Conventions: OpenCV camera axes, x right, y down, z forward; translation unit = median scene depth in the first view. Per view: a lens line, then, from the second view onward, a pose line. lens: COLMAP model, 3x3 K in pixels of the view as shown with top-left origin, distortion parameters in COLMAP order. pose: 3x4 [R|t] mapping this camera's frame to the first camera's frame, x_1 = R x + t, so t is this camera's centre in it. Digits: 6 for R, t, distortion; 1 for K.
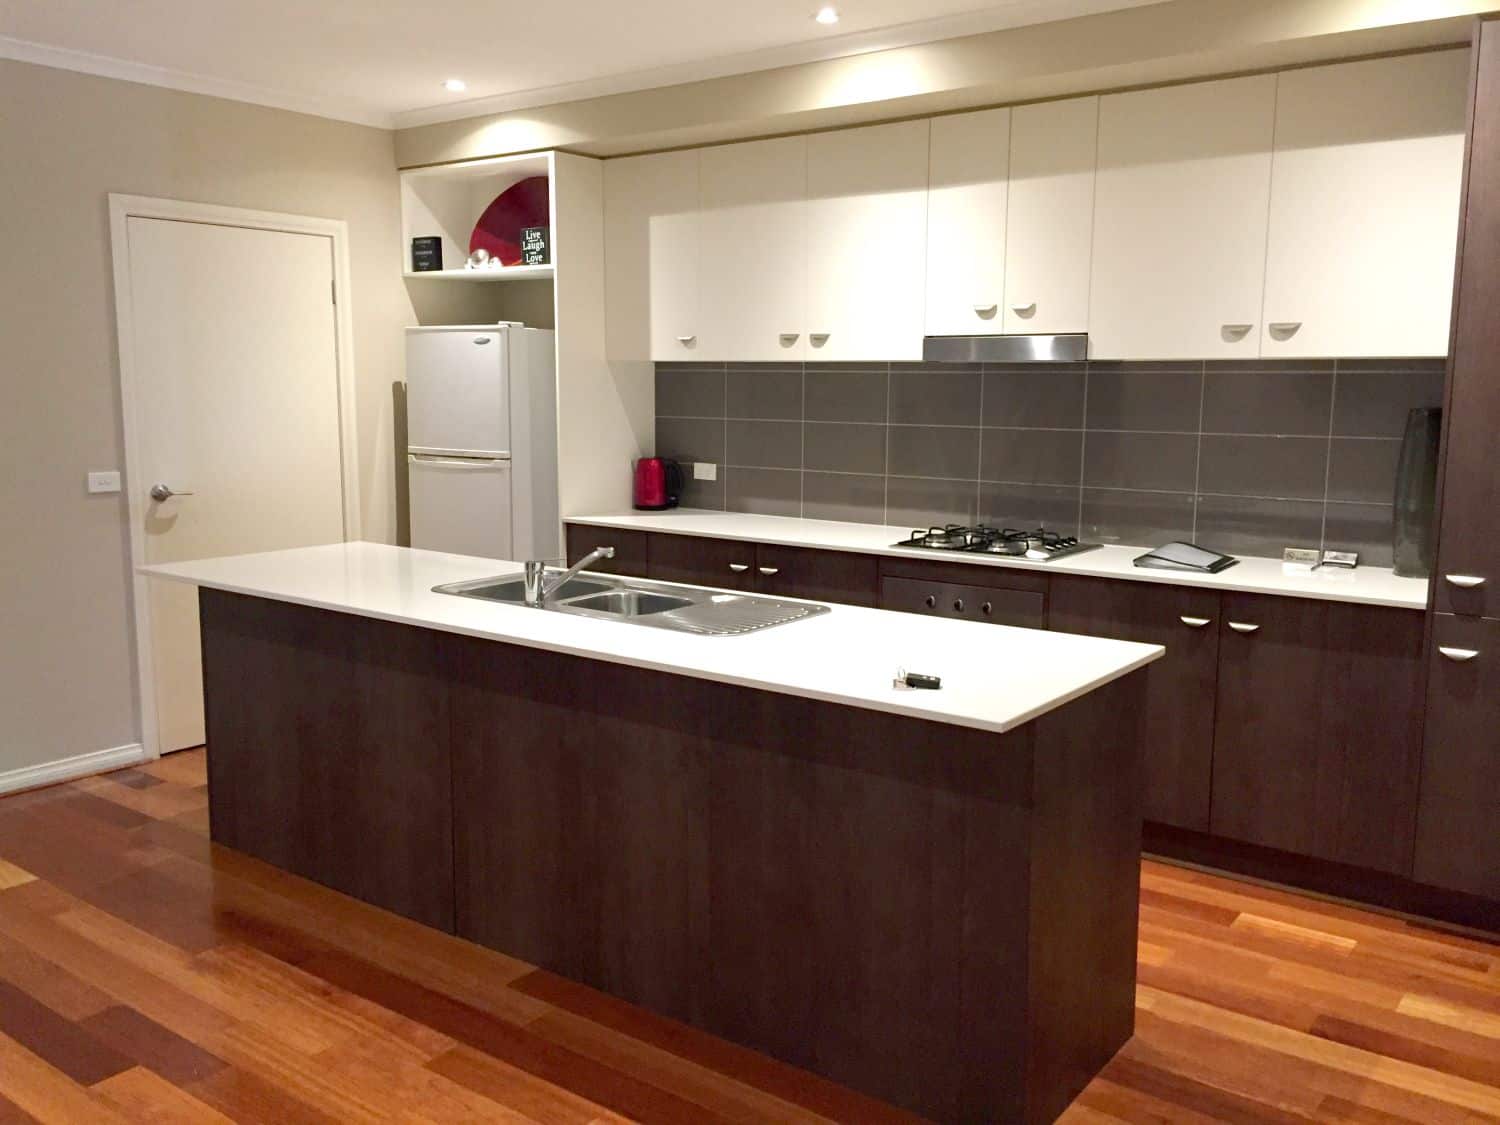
lens RADIAL K [[1286.7, 0, 738.2], [0, 1286.7, 557.8], [0, 0, 1]] dist [0.050153, -0.040736]
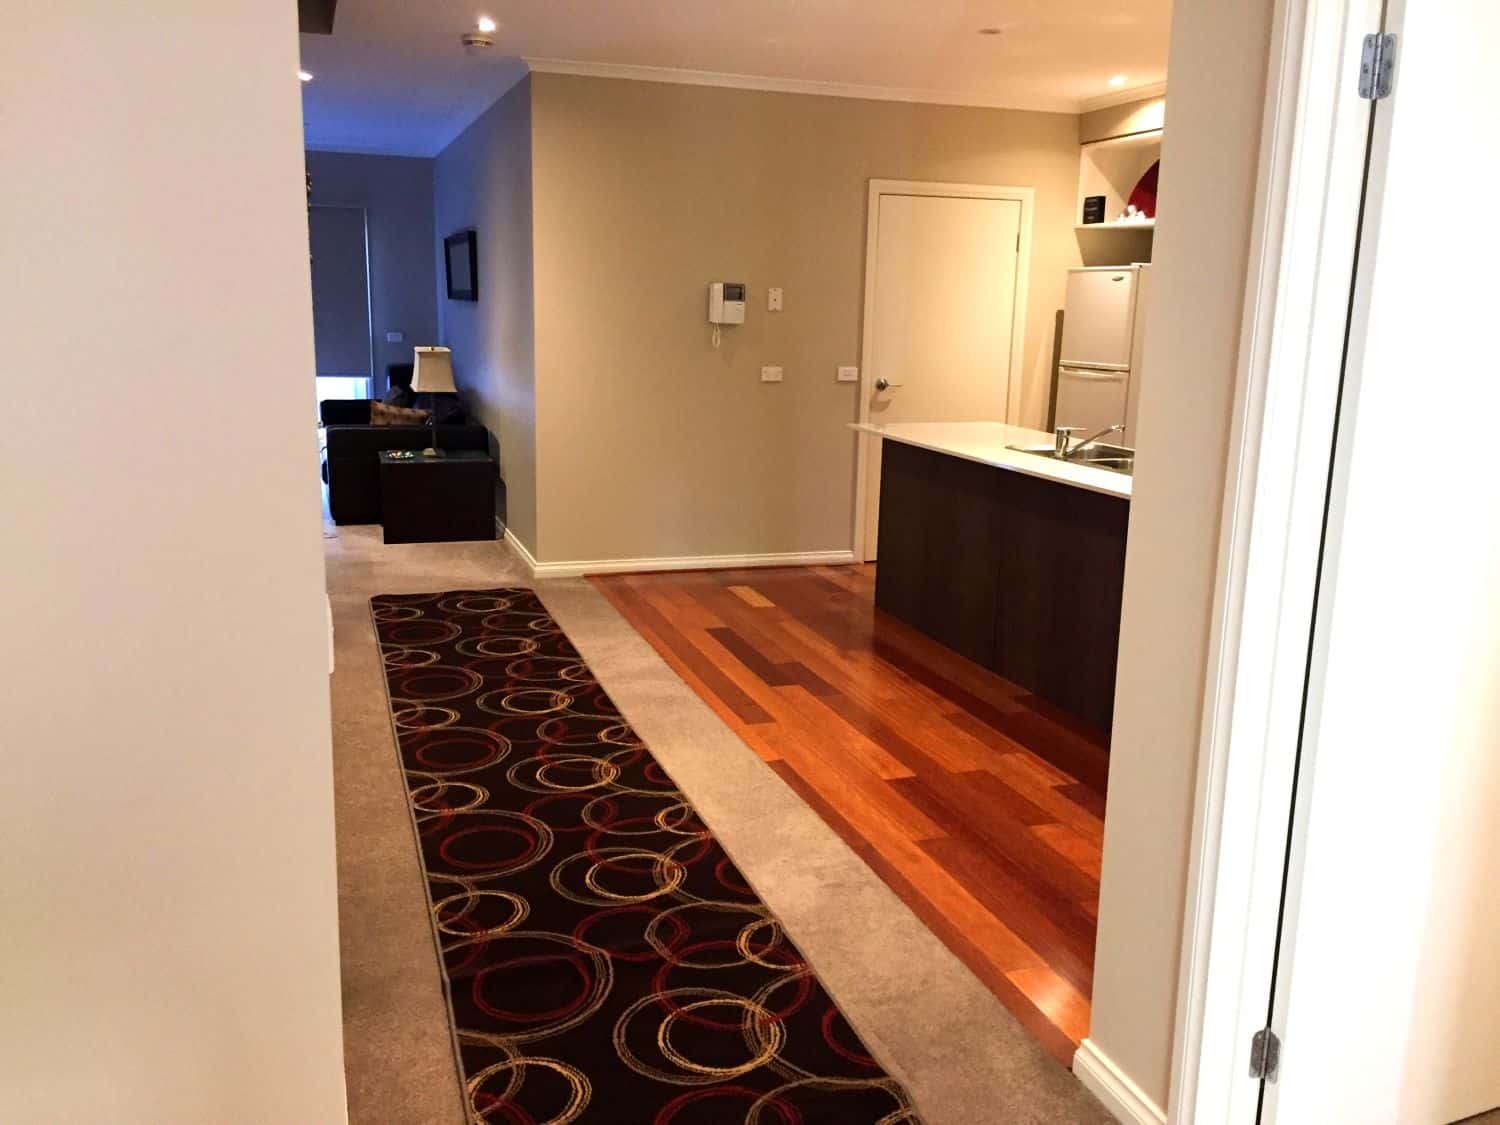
lens RADIAL K [[1286.7, 0, 754.2], [0, 1286.7, 562.2], [0, 0, 1]] dist [0.050153, -0.040736]
pose [[0.830132, 0.123028, -0.543824, 0.239150], [-0.095189, 0.992305, 0.079183, 0.045732], [0.549381, -0.013966, 0.835455, -0.285132]]
